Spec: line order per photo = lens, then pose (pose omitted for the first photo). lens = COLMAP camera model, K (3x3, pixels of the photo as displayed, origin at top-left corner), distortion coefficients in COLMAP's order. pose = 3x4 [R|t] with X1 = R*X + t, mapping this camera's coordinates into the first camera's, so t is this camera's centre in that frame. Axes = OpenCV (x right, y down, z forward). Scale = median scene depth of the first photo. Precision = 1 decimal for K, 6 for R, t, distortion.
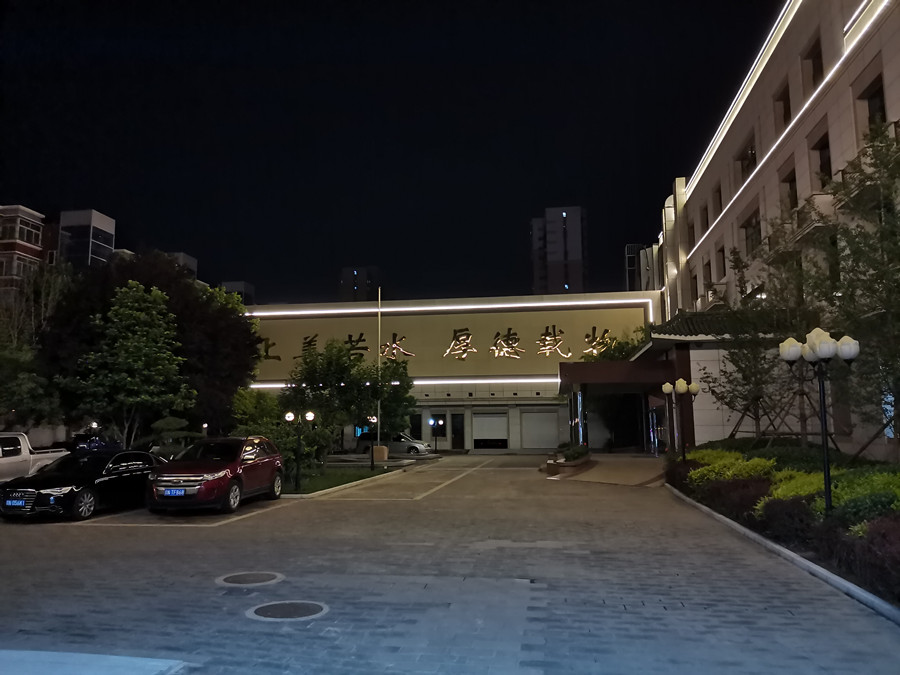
lens RADIAL K [[672.8, 0, 462.0], [0, 672.8, 340.0], [0, 0, 1]] dist [0.012440, 0.001744]
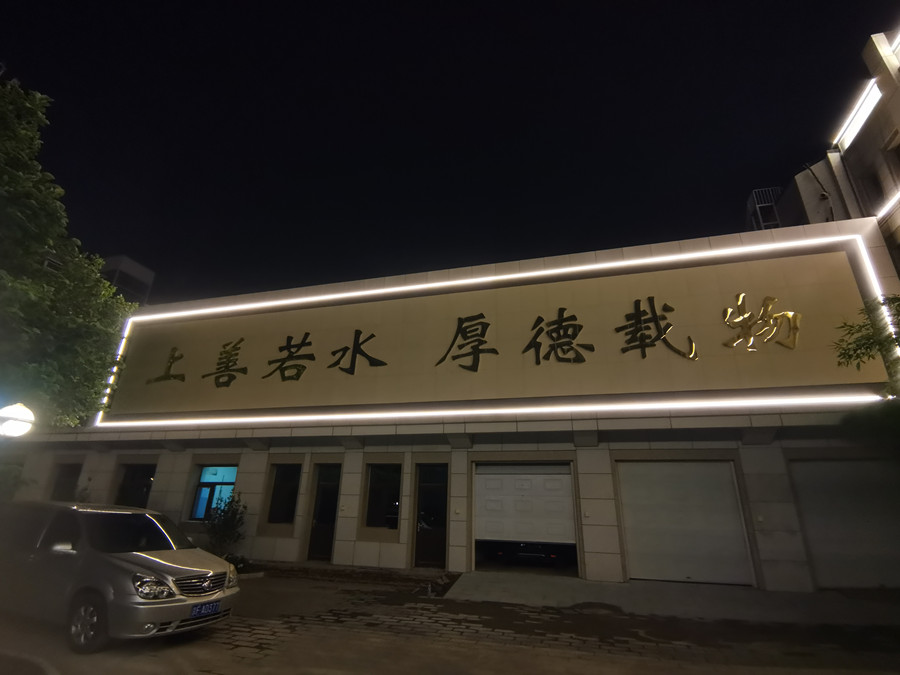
lens RADIAL K [[437.8, 0, 450.0], [0, 437.8, 337.5], [0, 0, 1]] dist [-0.003732, -0.001055]
pose [[0.987758, -0.026819, -0.153669, 0.041213], [-0.011371, 0.970110, -0.242401, 0.099873], [0.155577, 0.241181, 0.957929, 0.744906]]
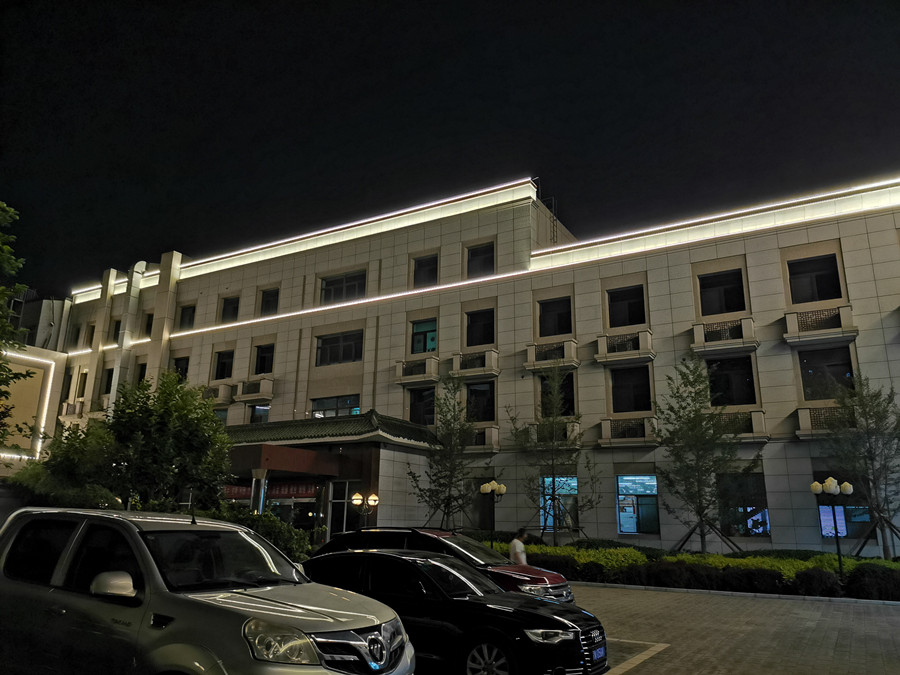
lens RADIAL K [[672.8, 0, 462.0], [0, 672.8, 340.0], [0, 0, 1]] dist [0.012440, 0.001744]
pose [[0.328438, 0.264958, 0.906601, -0.345864], [-0.136910, 0.963066, -0.231861, 0.040480], [-0.934550, -0.047971, 0.352583, 0.271038]]
